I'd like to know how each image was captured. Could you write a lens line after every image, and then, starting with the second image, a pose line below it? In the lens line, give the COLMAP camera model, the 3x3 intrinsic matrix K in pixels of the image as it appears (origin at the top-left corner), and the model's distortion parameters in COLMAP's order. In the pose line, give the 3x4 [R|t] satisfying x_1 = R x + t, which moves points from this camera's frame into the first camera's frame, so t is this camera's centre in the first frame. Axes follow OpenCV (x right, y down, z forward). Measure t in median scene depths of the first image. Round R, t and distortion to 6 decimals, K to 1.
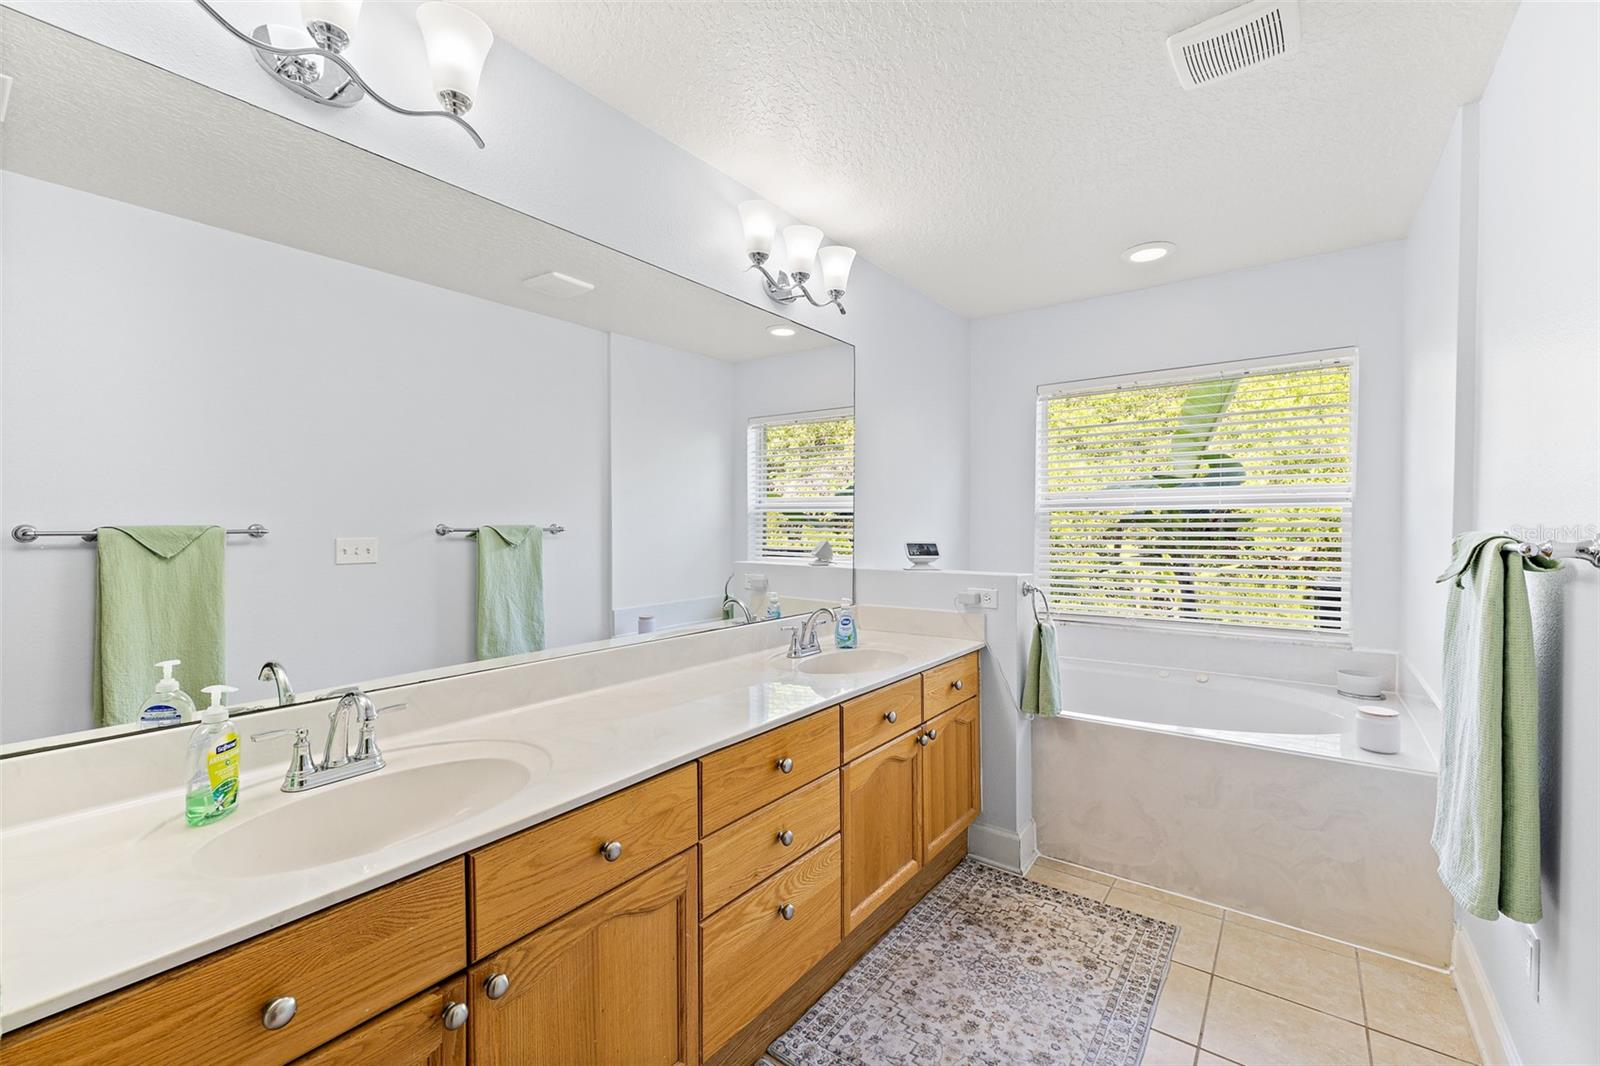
lens RADIAL K [[673.7, 0, 793.7], [0, 673.7, 531.2], [0, 0, 1]] dist [0.004359, 0.000206]
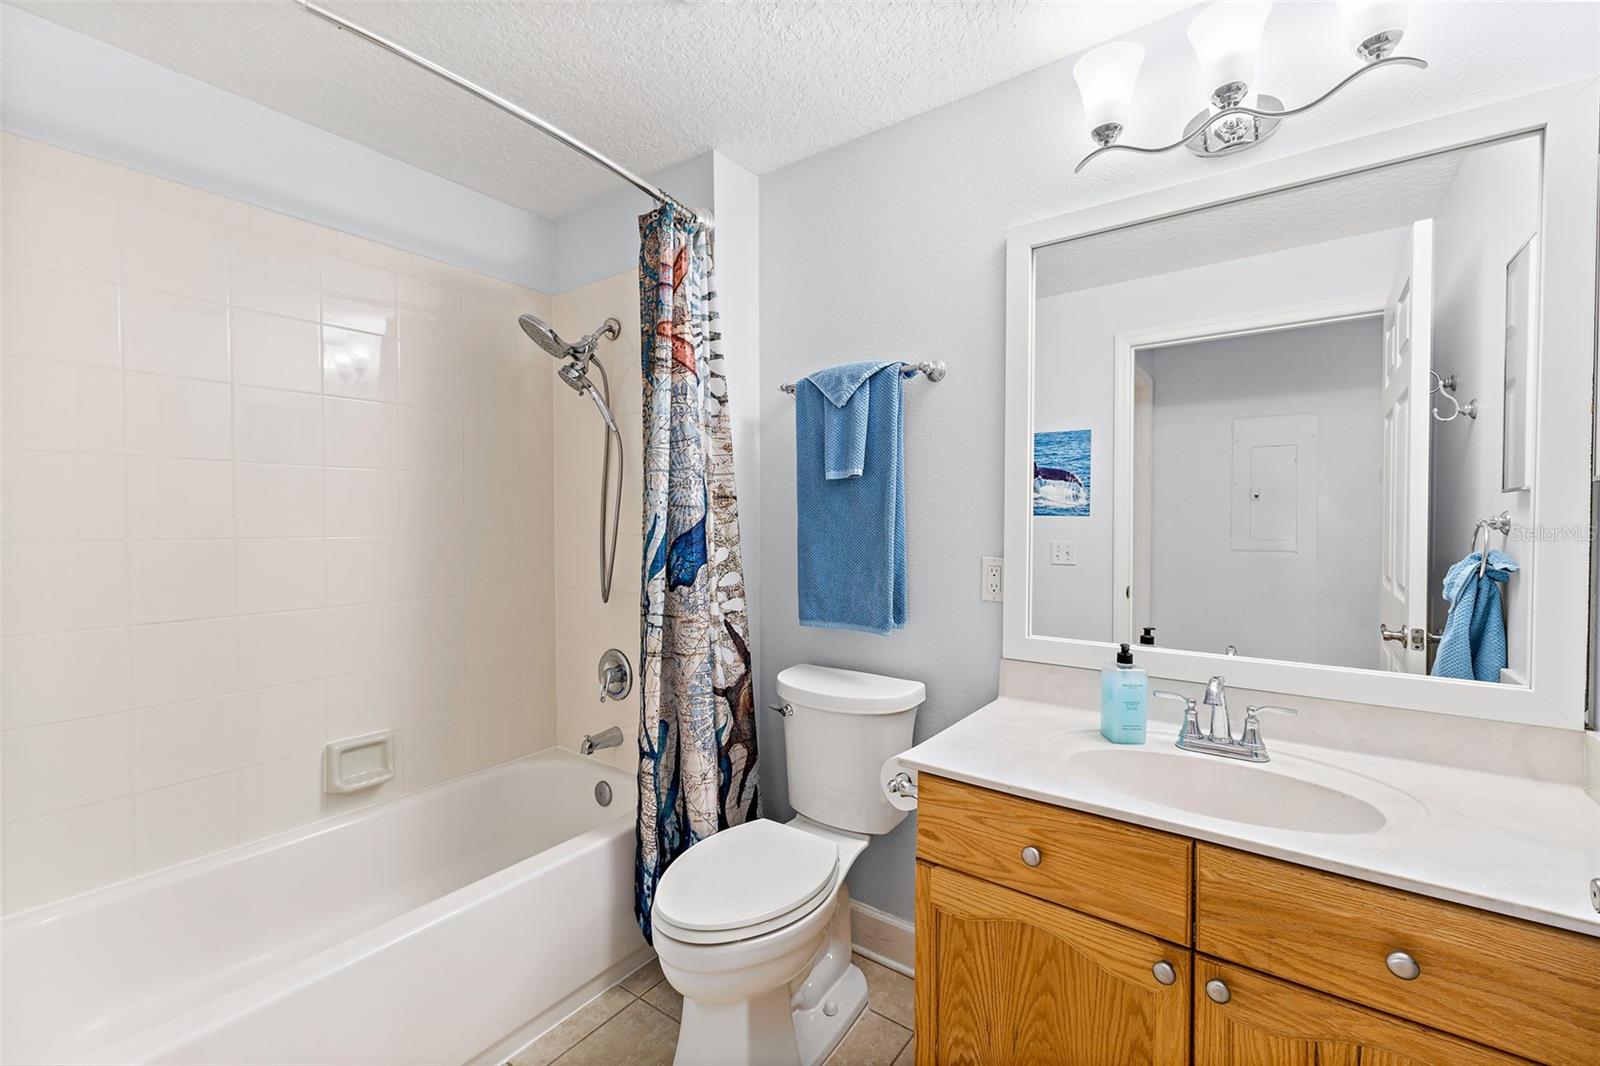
lens RADIAL K [[673.7, 0, 793.7], [0, 673.7, 531.2], [0, 0, 1]] dist [0.004359, 0.000206]
pose [[0.007272, 0.009832, -0.999925, 0.411473], [-0.018364, 0.999784, 0.009697, -0.000283], [0.999805, 0.018292, 0.007451, 0.273188]]
